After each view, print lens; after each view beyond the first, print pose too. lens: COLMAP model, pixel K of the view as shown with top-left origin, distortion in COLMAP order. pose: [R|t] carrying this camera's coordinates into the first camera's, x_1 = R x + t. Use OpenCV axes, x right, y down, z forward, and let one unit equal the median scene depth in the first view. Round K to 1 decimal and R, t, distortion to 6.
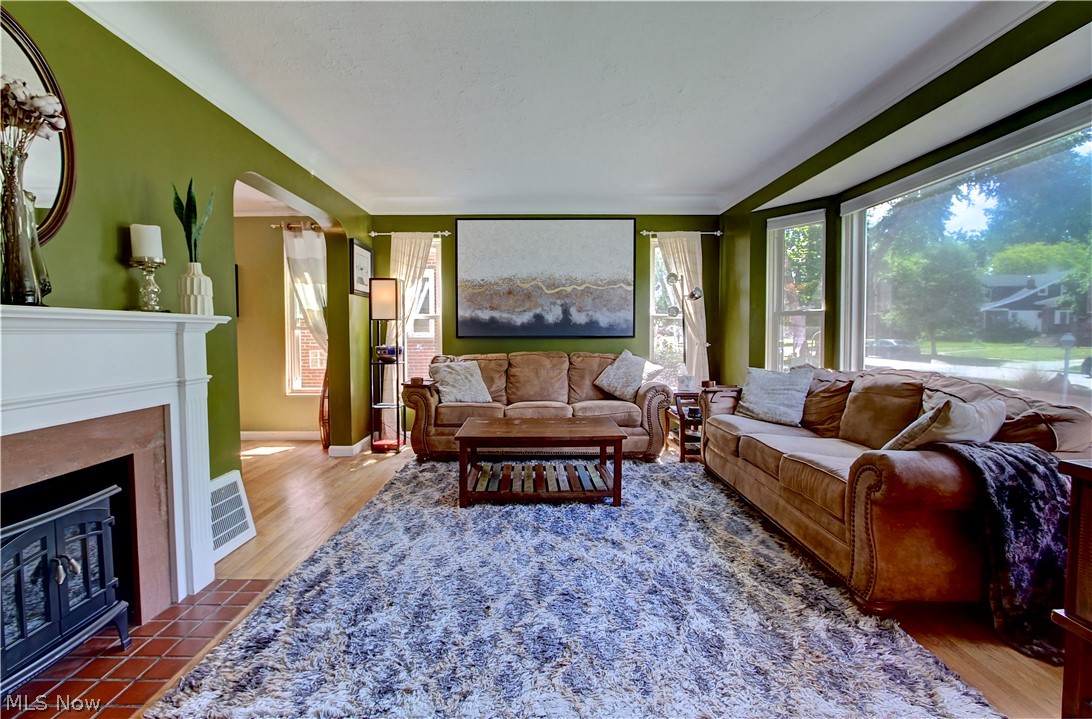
lens RADIAL K [[505.8, 0, 546.0], [0, 505.8, 359.5], [0, 0, 1]] dist [-0.020014, 0.000380]
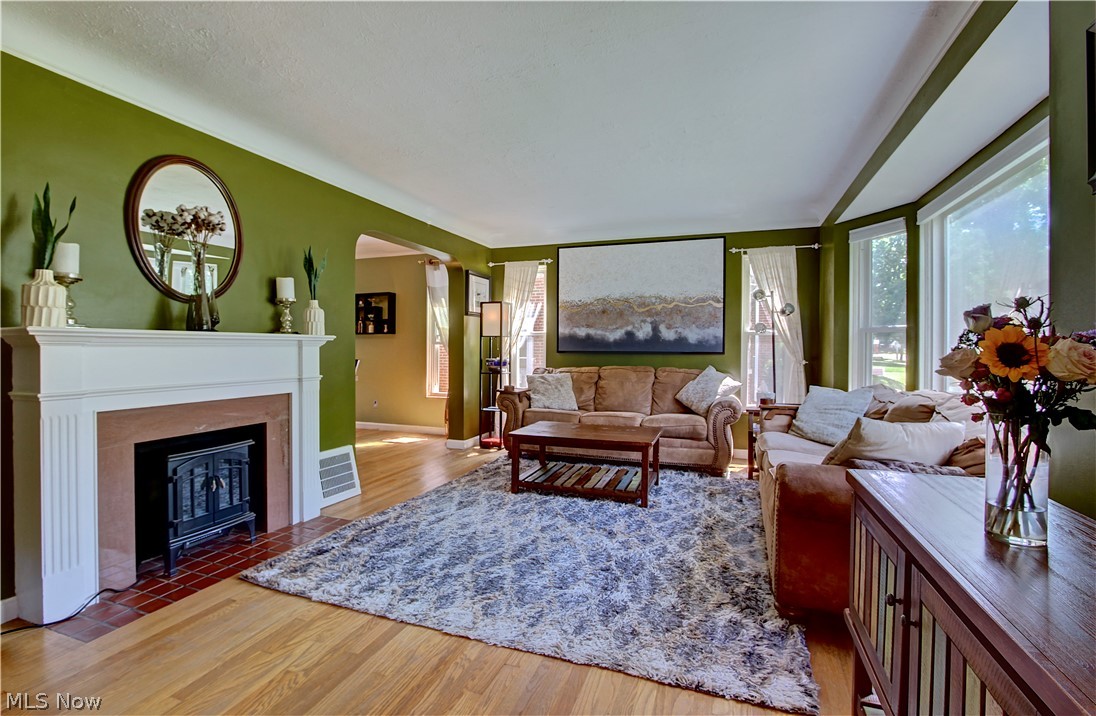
lens RADIAL K [[509.9, 0, 548.0], [0, 509.9, 358.0], [0, 0, 1]] dist [-0.023036, 0.000116]
pose [[0.935897, 0.014610, -0.351971, 0.329190], [-0.025947, 0.999285, -0.027516, 0.002659], [0.351317, 0.034884, 0.935606, -0.115416]]
